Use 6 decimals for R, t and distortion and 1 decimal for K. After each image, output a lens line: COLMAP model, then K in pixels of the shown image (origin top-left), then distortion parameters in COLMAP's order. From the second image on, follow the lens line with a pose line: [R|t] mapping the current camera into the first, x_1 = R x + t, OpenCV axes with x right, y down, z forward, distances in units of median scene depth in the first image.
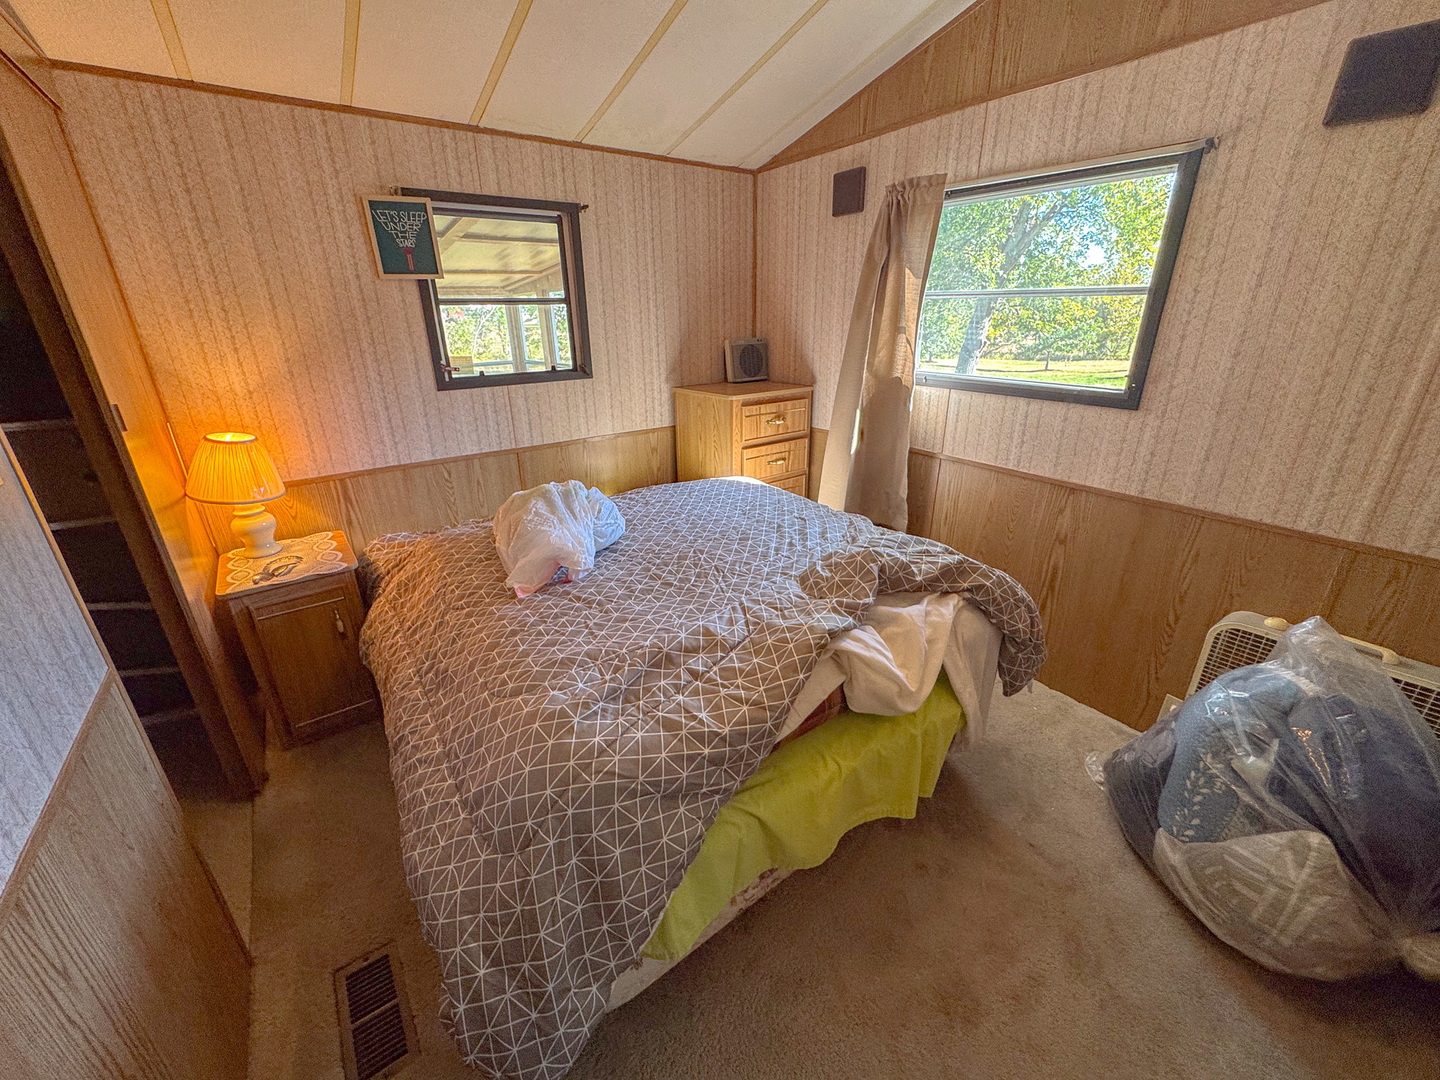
lens RADIAL K [[574.4, 0, 722.4], [0, 574.4, 537.6], [0, 0, 1]] dist [-0.001417, -0.000177]
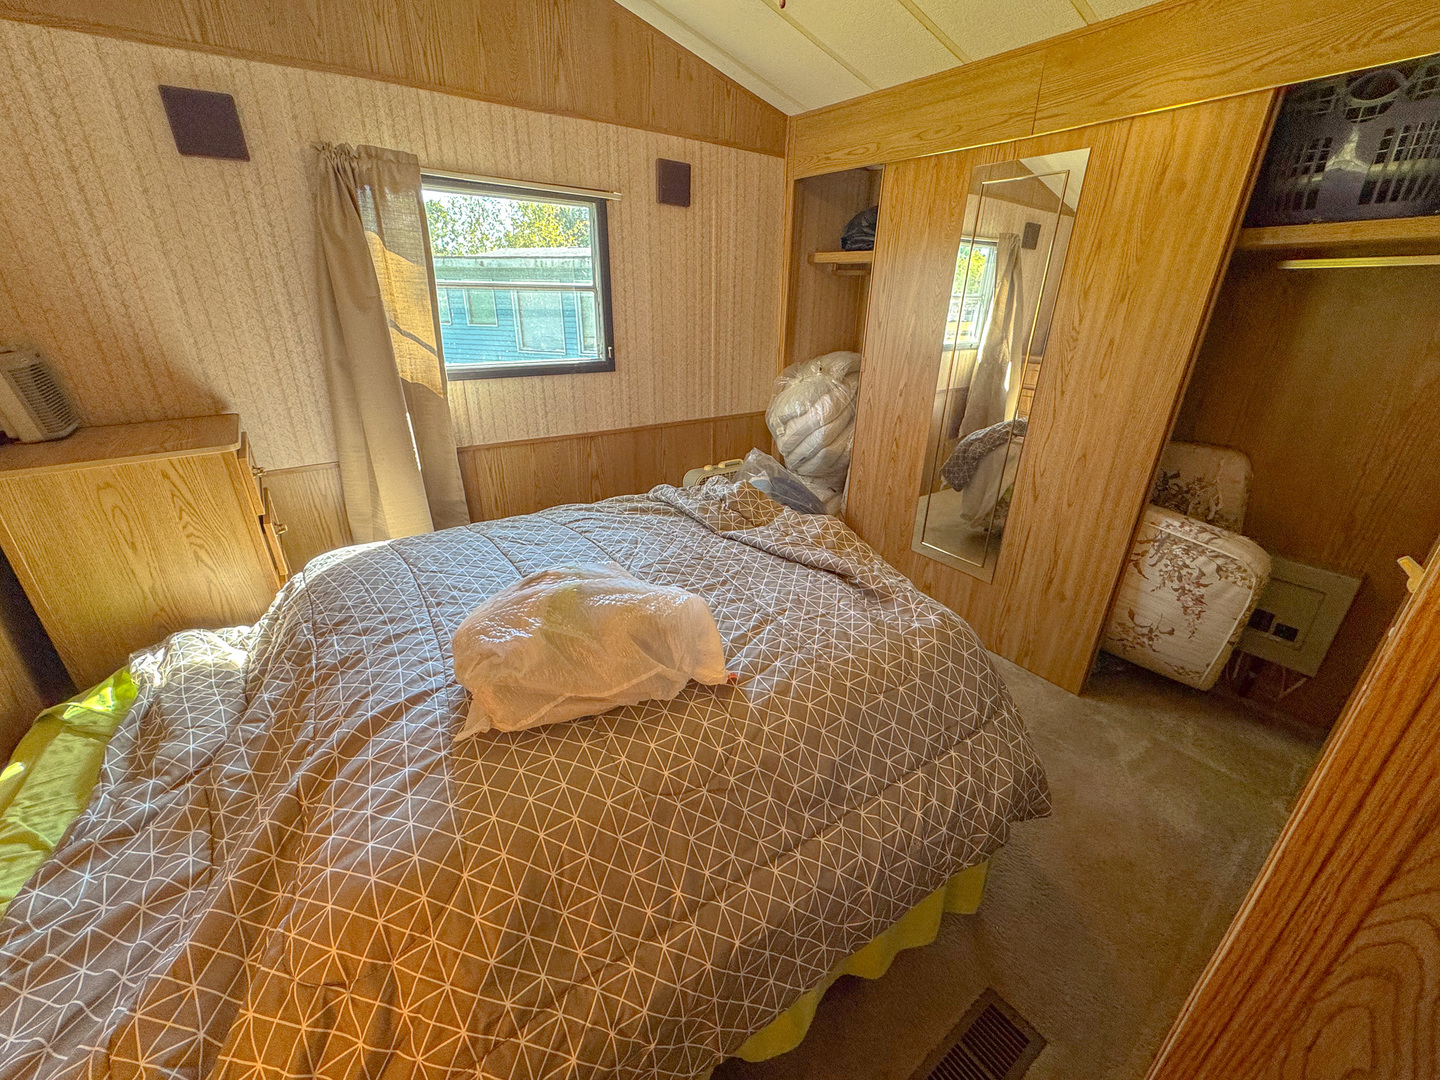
lens RADIAL K [[574.4, 0, 719.6], [0, 574.4, 536.6], [0, 0, 1]] dist [-0.001417, -0.000177]
pose [[0.027649, -0.380259, 0.924467, -0.725421], [0.355534, 0.868089, 0.346436, -0.247355], [-0.934254, 0.319101, 0.159197, 0.601653]]
